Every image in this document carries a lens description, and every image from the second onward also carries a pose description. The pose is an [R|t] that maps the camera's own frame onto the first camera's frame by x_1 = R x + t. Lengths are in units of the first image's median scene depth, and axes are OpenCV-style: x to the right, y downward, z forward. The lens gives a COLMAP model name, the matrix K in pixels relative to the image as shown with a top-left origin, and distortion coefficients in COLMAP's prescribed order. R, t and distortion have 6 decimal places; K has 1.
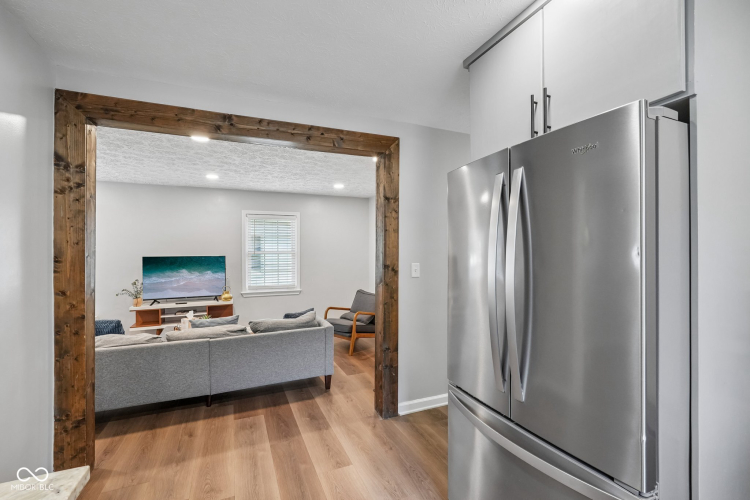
lens RADIAL K [[329.8, 0, 373.8], [0, 329.8, 253.6], [0, 0, 1]] dist [-0.002803, 0.002022]
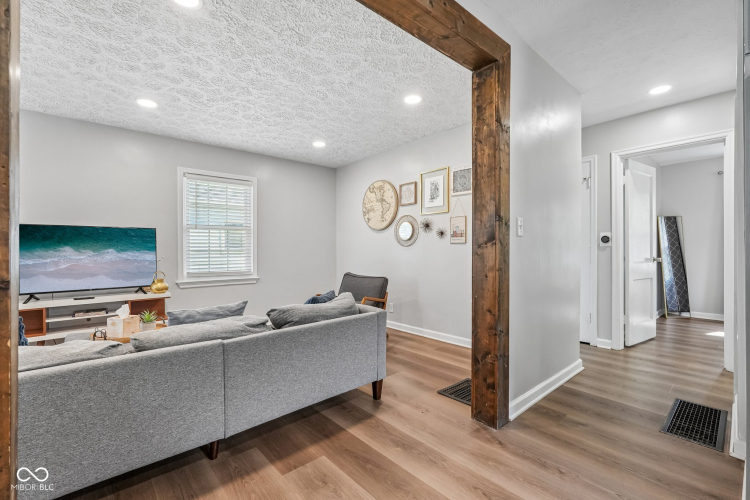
lens RADIAL K [[329.8, 0, 375.9], [0, 329.8, 251.3], [0, 0, 1]] dist [-0.002803, 0.002022]
pose [[0.950507, -0.000812, 0.310703, -0.430614], [0.001309, 0.999998, -0.001390, 0.108288], [-0.310701, 0.001728, 0.950506, 0.382440]]
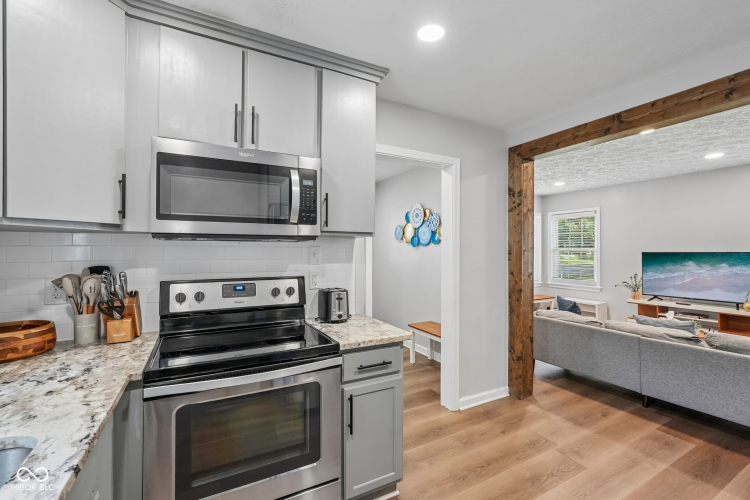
lens RADIAL K [[329.8, 0, 375.9], [0, 329.8, 246.9], [0, 0, 1]] dist [-0.002803, 0.002022]
pose [[0.104227, -0.003537, -0.994547, 0.399579], [-0.001519, 0.999992, -0.003715, -0.001339], [0.994552, 0.001898, 0.104221, 0.117729]]
